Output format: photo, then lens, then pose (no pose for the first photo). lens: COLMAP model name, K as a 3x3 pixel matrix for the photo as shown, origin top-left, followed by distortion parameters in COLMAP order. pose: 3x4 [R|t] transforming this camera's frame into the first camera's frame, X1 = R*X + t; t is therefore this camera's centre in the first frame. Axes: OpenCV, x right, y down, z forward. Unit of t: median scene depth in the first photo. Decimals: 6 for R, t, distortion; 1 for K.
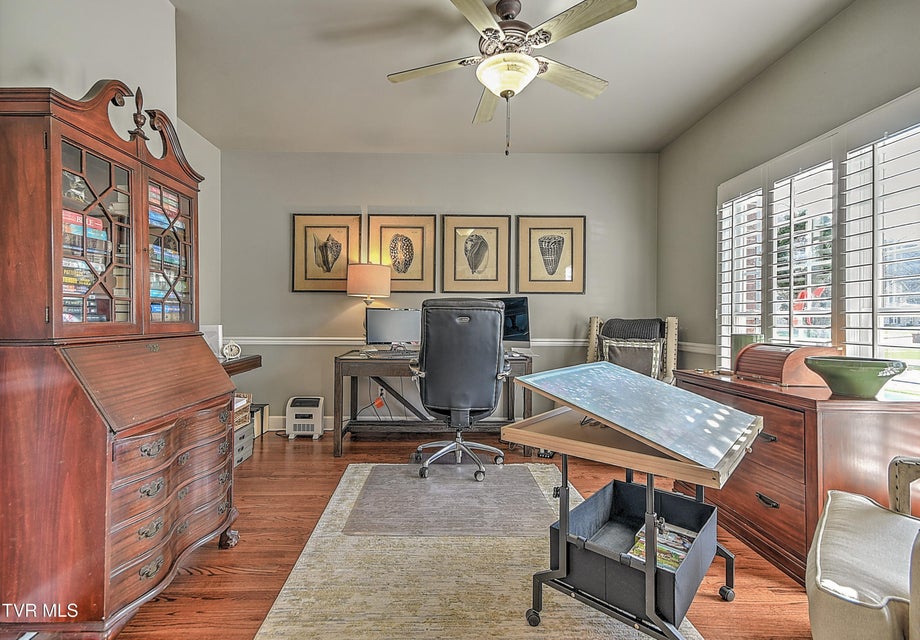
lens RADIAL K [[430.6, 0, 437.7], [0, 430.6, 318.6], [0, 0, 1]] dist [0.029662, -0.000302]
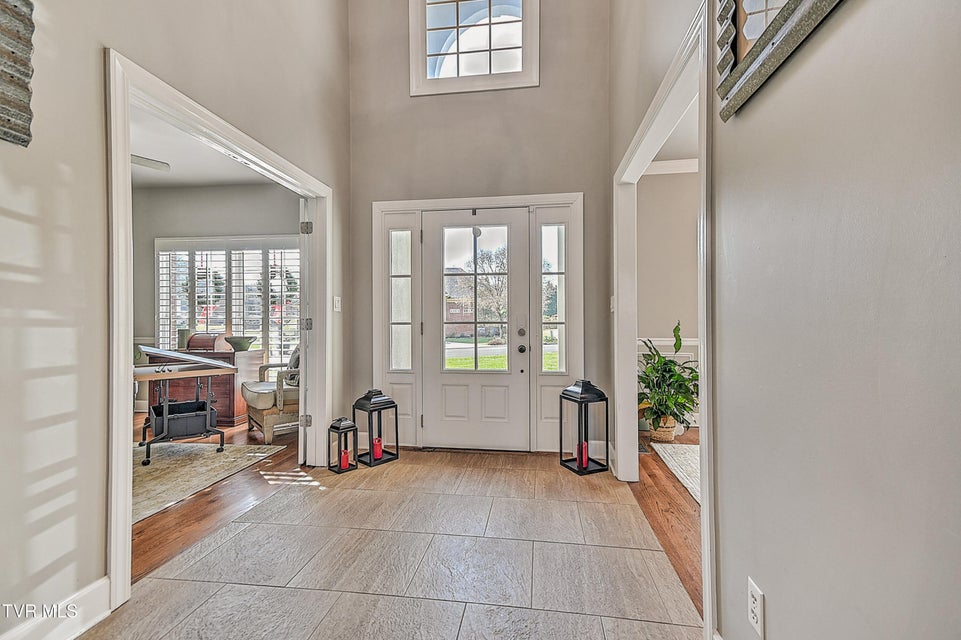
lens RADIAL K [[432.8, 0, 480.7], [0, 432.8, 321.5], [0, 0, 1]] dist [0.033244, -0.003687]
pose [[0.148991, -0.001470, 0.988837, -1.195622], [0.001646, 0.999998, 0.001239, 0.003654], [-0.988837, 0.001444, 0.148993, -0.665215]]
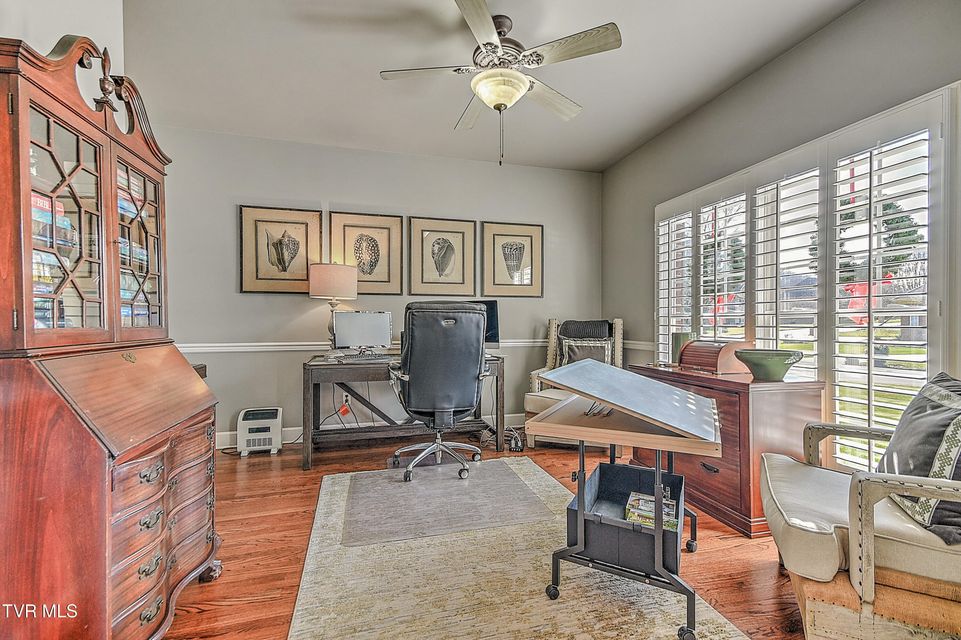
lens RADIAL K [[432.8, 0, 478.9], [0, 432.8, 324.5], [0, 0, 1]] dist [0.033244, -0.003687]
pose [[0.965230, -0.008563, 0.261263, -0.176304], [0.006408, 0.999938, 0.009097, -0.001142], [-0.261325, -0.007106, 0.965225, -0.009108]]
